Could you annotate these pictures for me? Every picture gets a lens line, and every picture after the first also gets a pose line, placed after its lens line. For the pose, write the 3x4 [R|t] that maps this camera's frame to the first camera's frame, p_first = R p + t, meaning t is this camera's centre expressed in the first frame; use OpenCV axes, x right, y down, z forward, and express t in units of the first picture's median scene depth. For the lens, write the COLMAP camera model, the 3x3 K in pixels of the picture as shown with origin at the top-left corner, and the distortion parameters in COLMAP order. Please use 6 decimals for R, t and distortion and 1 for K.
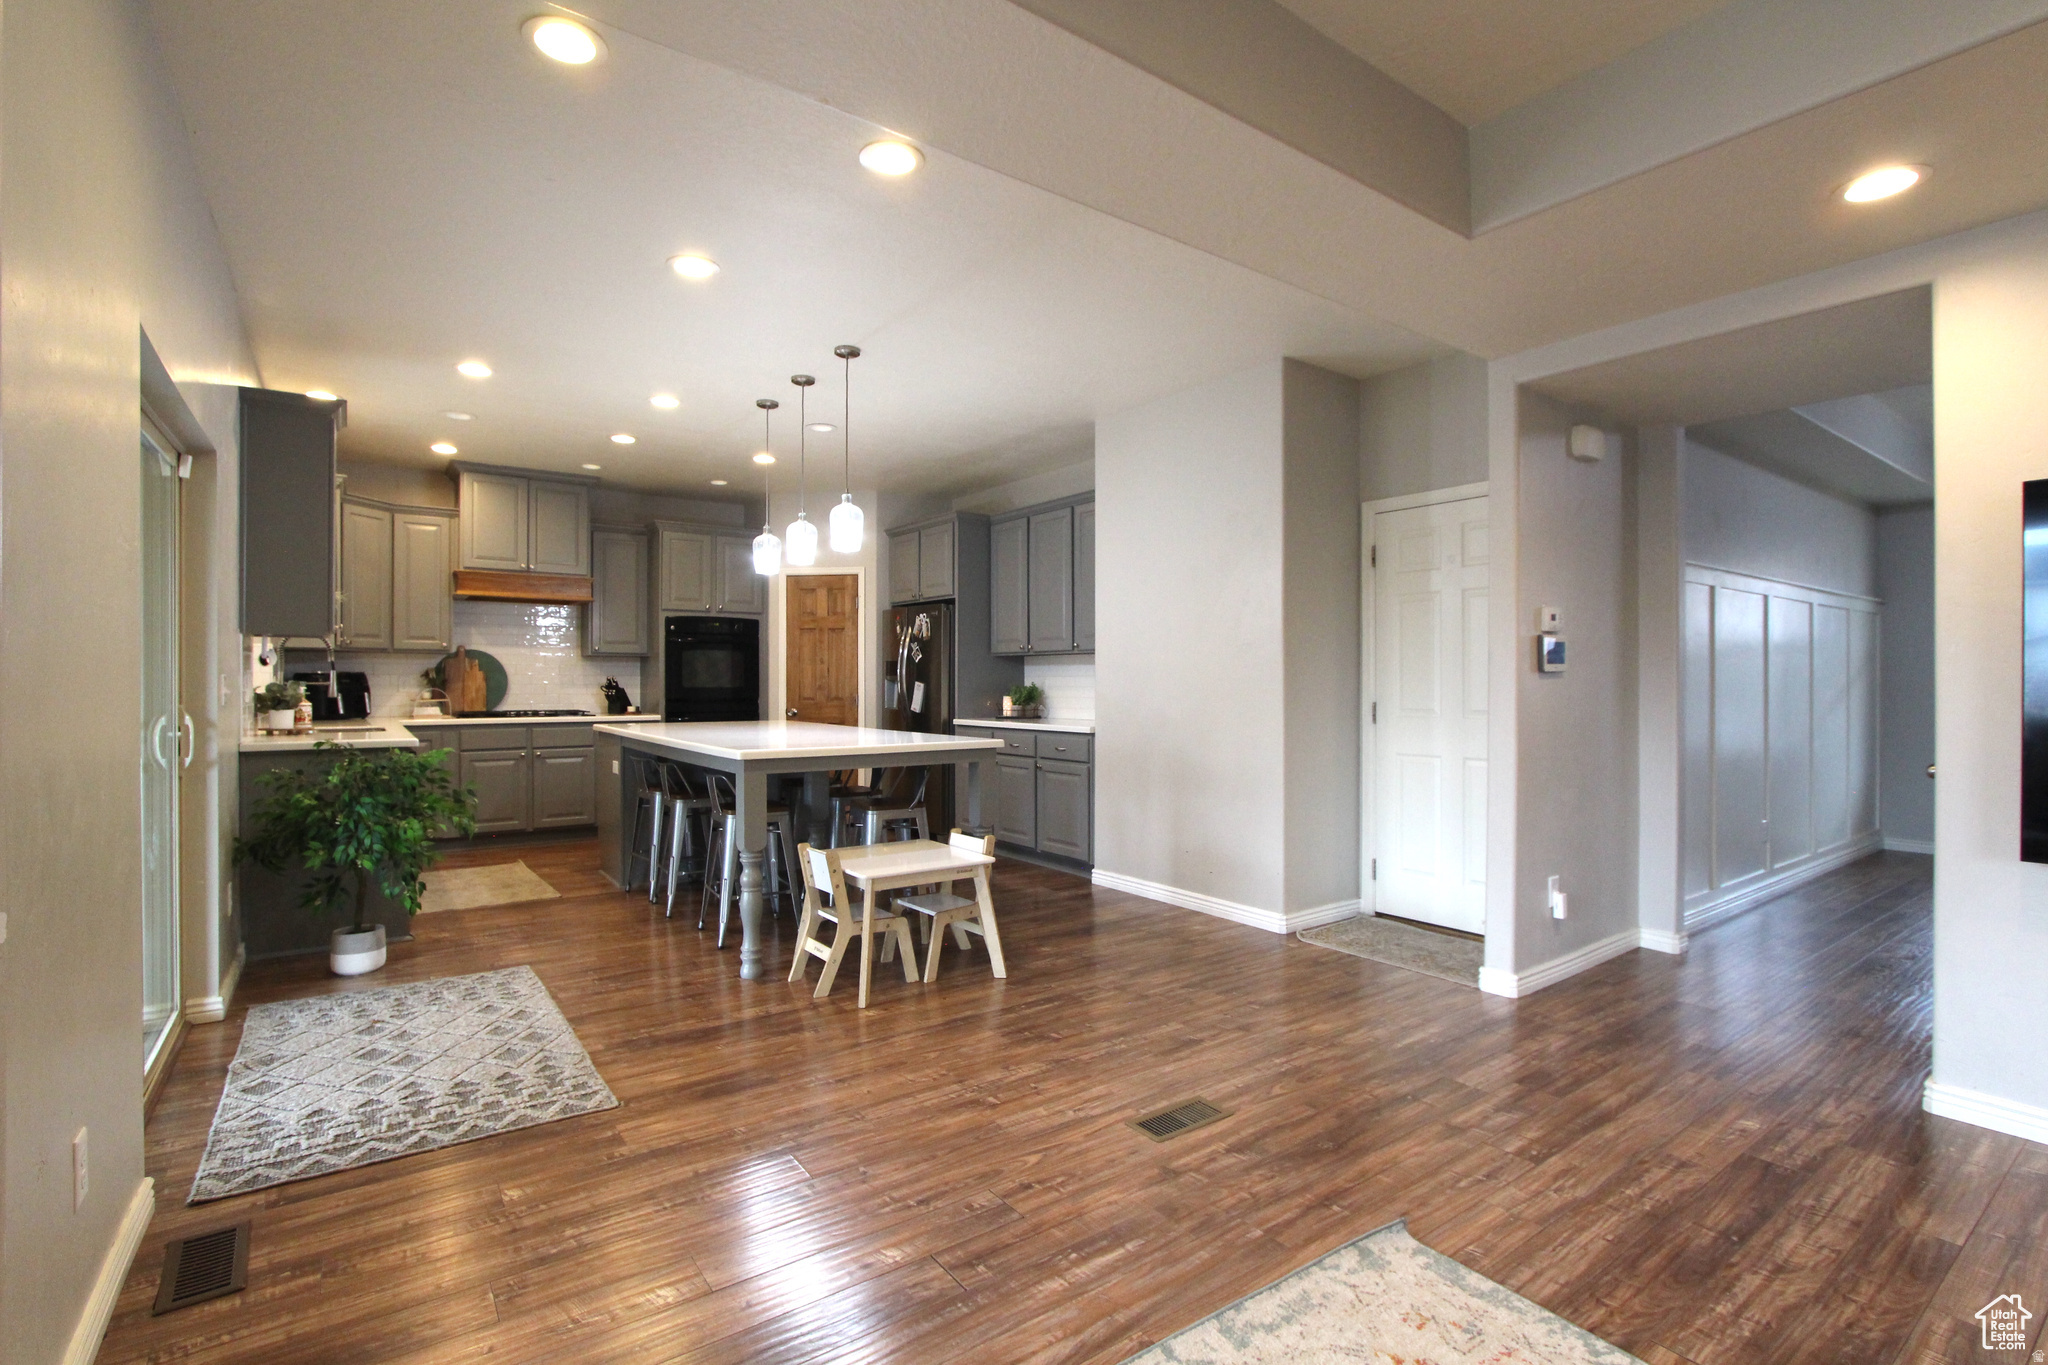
lens RADIAL K [[940.6, 0, 1024.0], [0, 940.6, 682.5], [0, 0, 1]] dist [-0.025706, 0.007563]
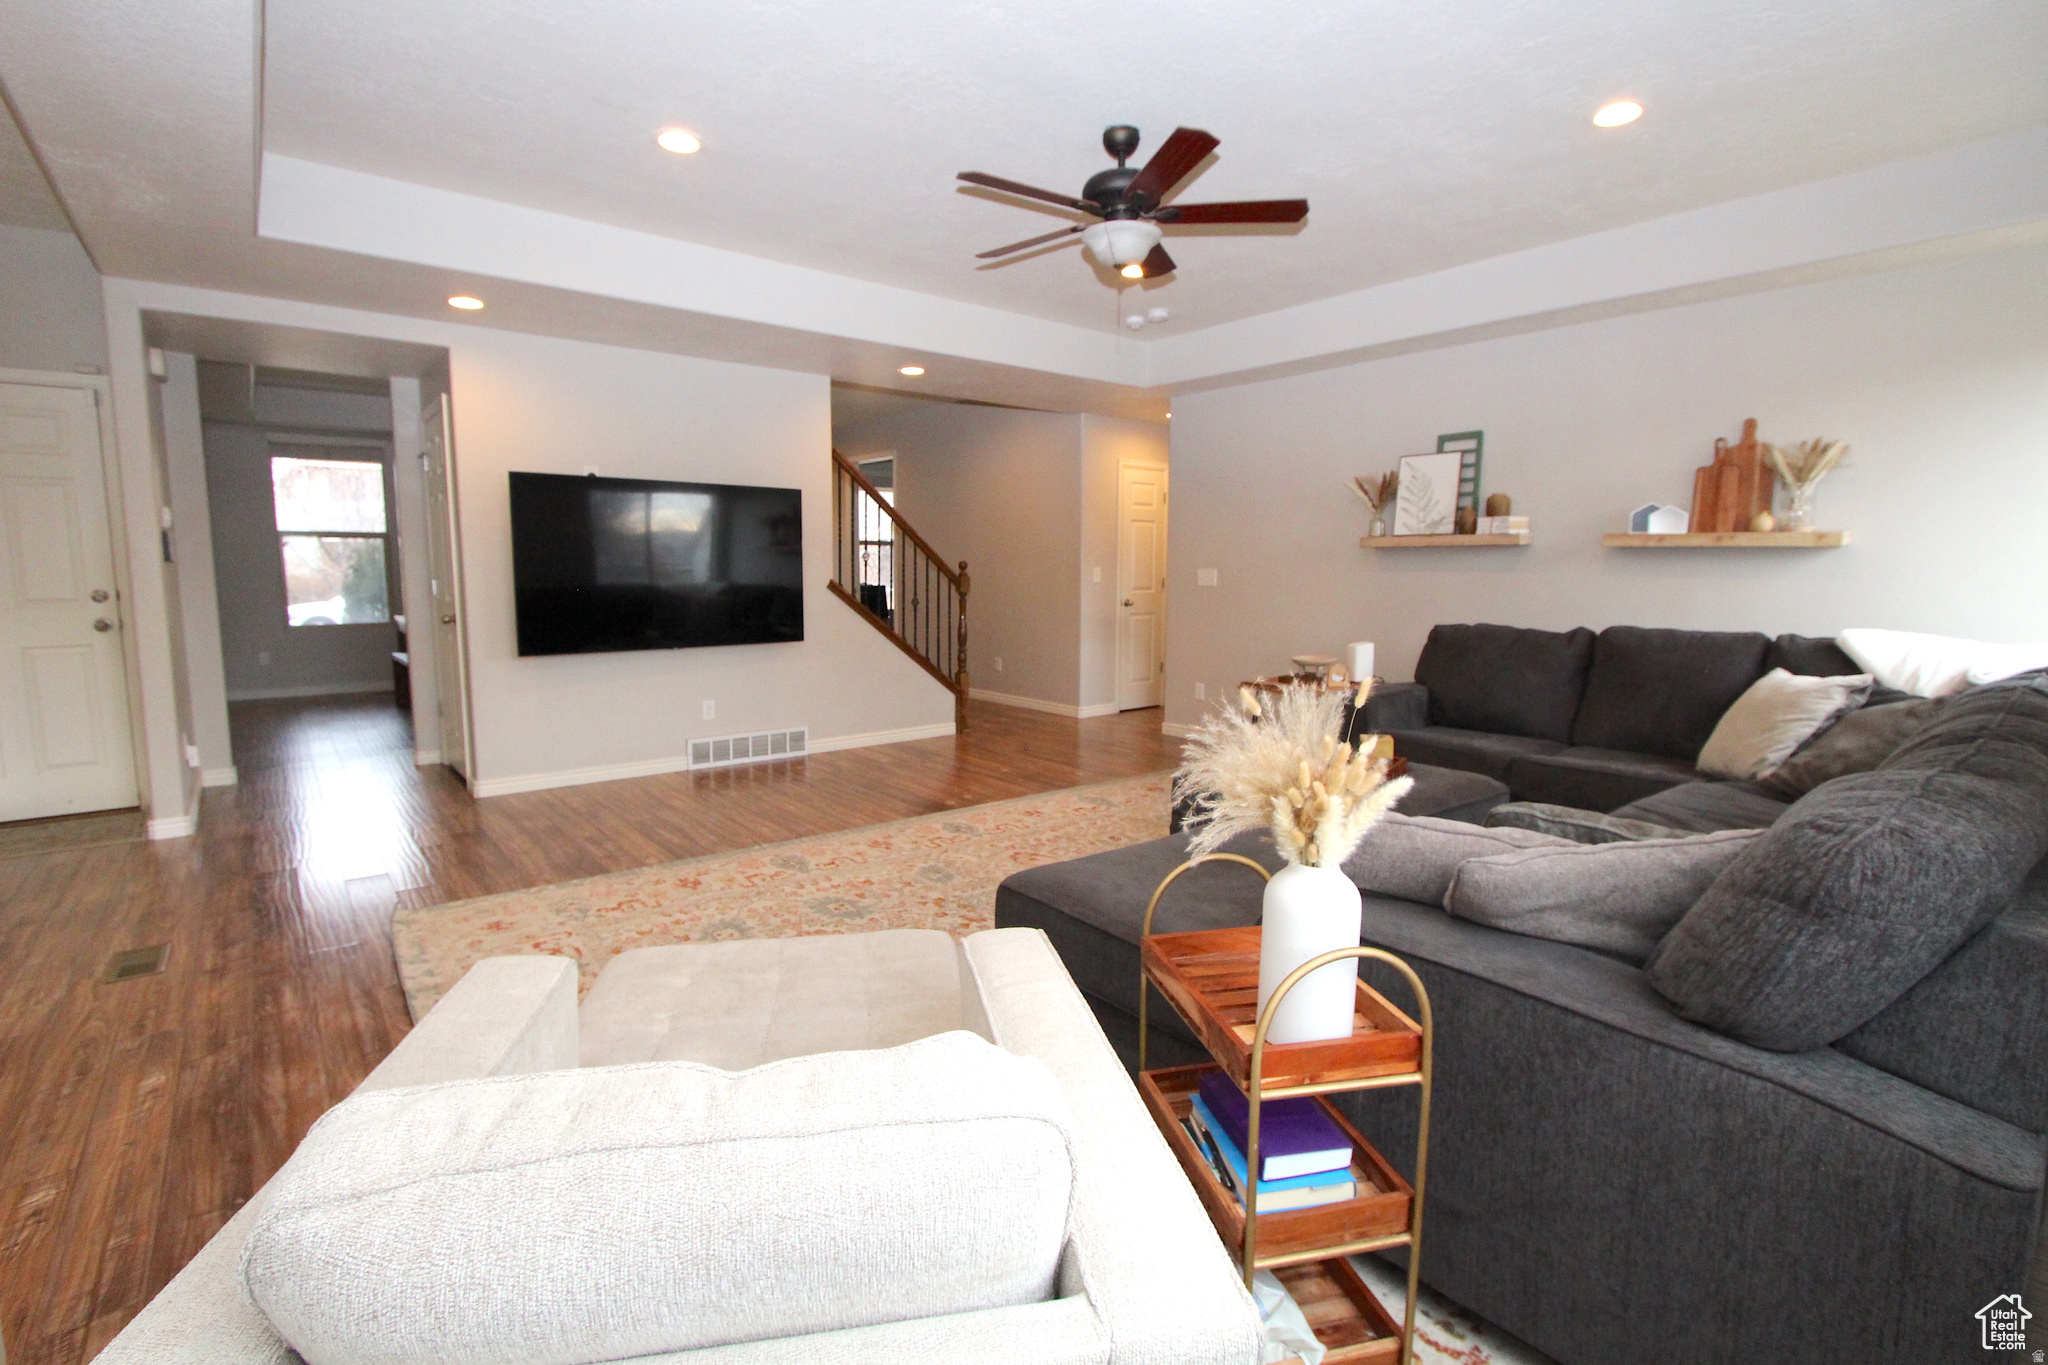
lens RADIAL K [[940.6, 0, 1024.0], [0, 940.6, 682.5], [0, 0, 1]] dist [-0.025706, 0.007563]
pose [[-0.064004, -0.126728, 0.989871, -1.108094], [-0.004409, 0.991930, 0.126706, -0.020805], [-0.997940, 0.003745, -0.064046, -0.003799]]
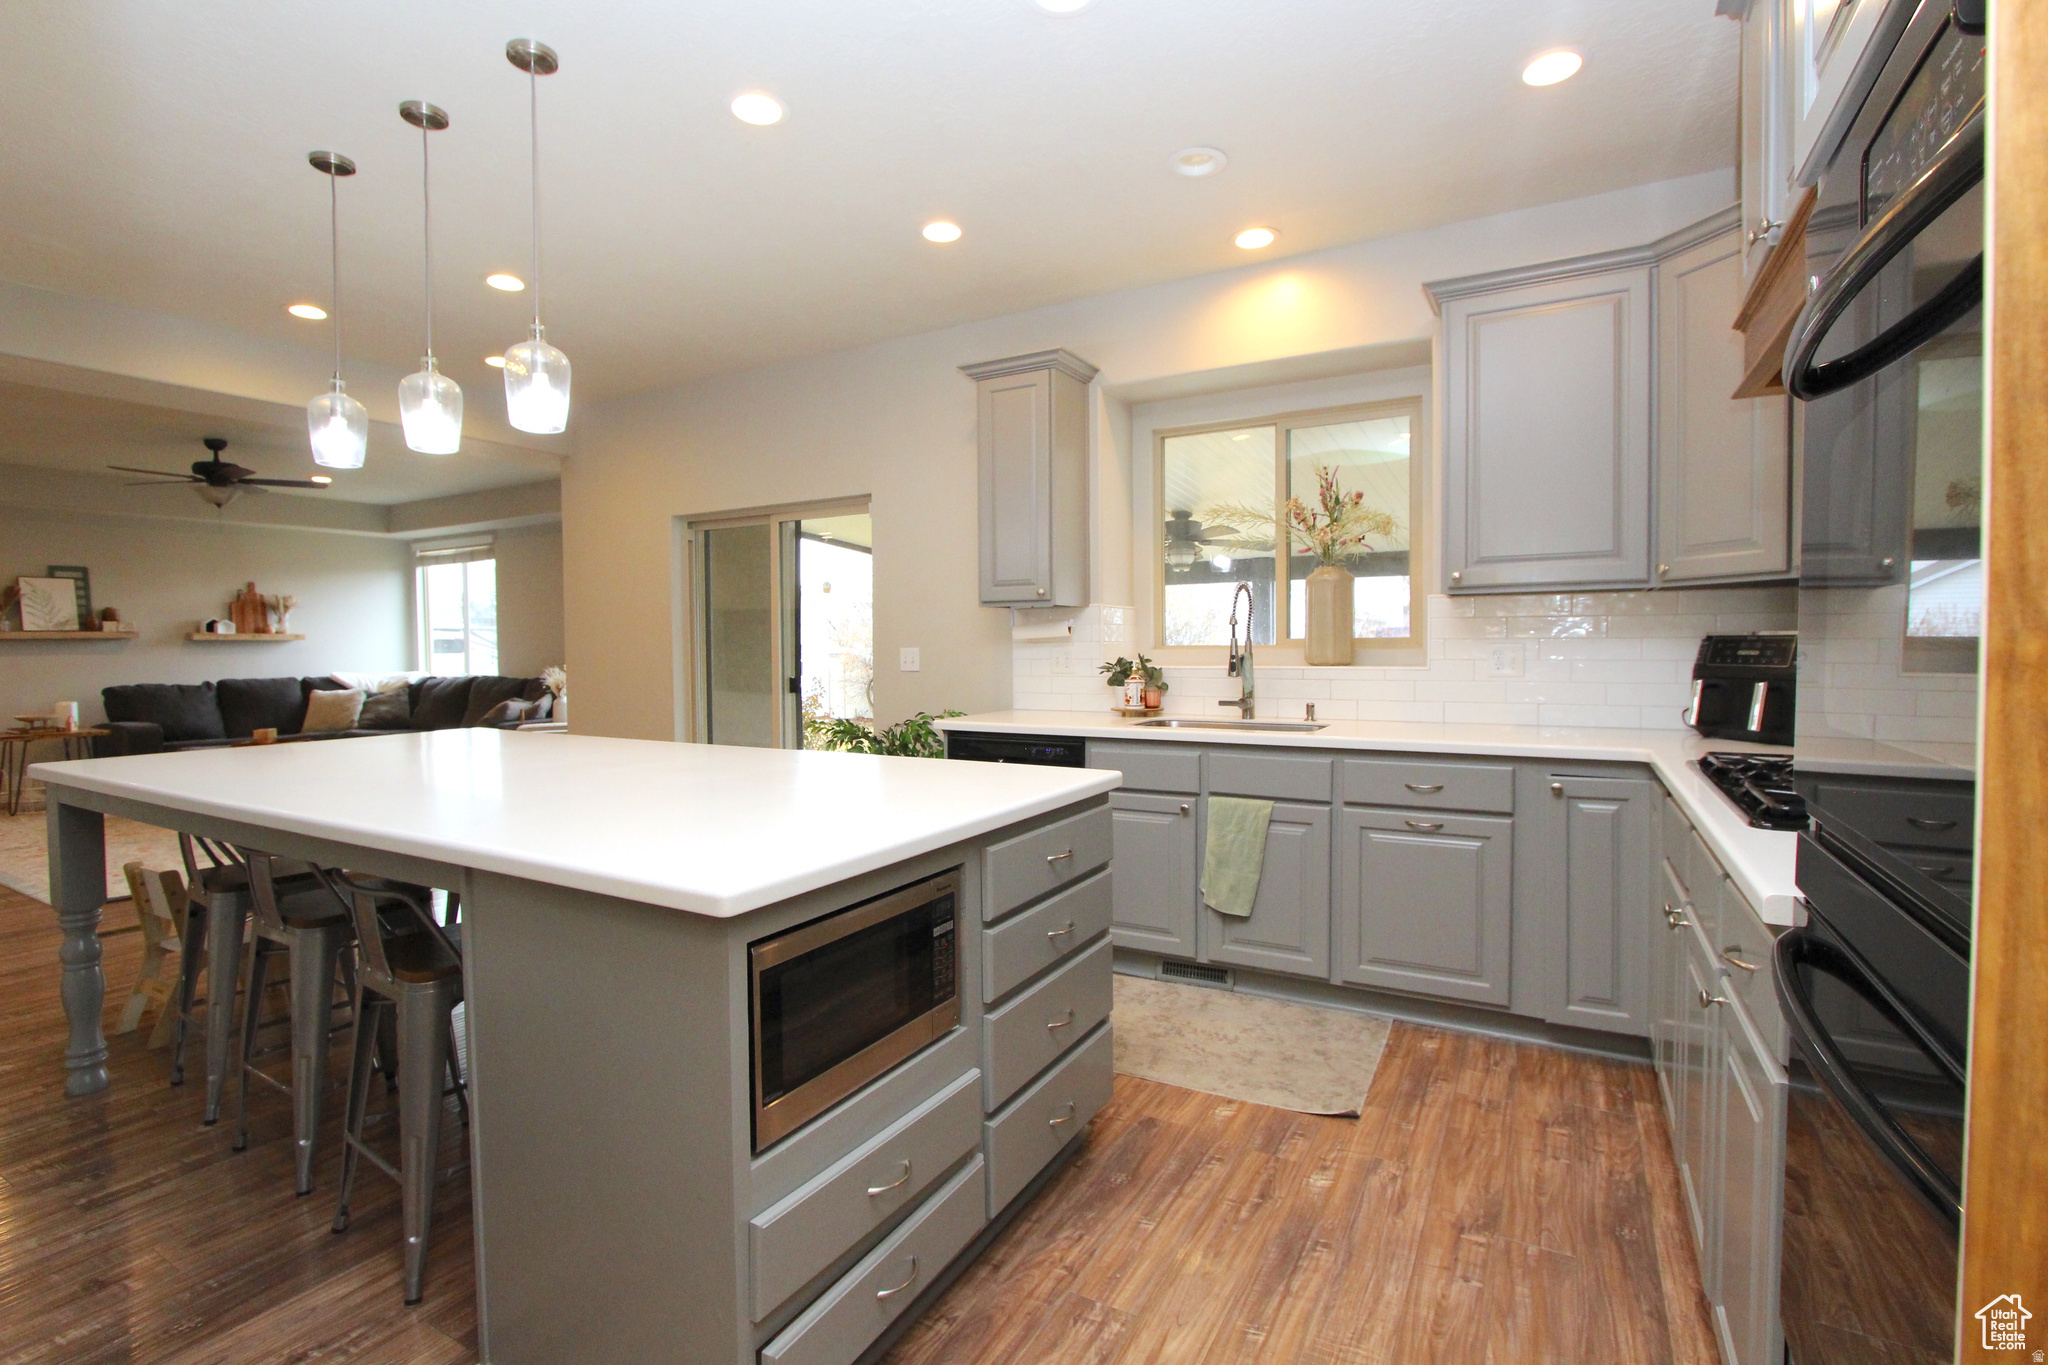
lens RADIAL K [[940.6, 0, 1024.0], [0, 940.6, 682.5], [0, 0, 1]] dist [-0.025706, 0.007563]
pose [[-0.908943, 0.020847, -0.416400, -0.683681], [0.005262, 0.999243, 0.038540, -0.014480], [0.416888, 0.032840, -0.908364, 3.508076]]
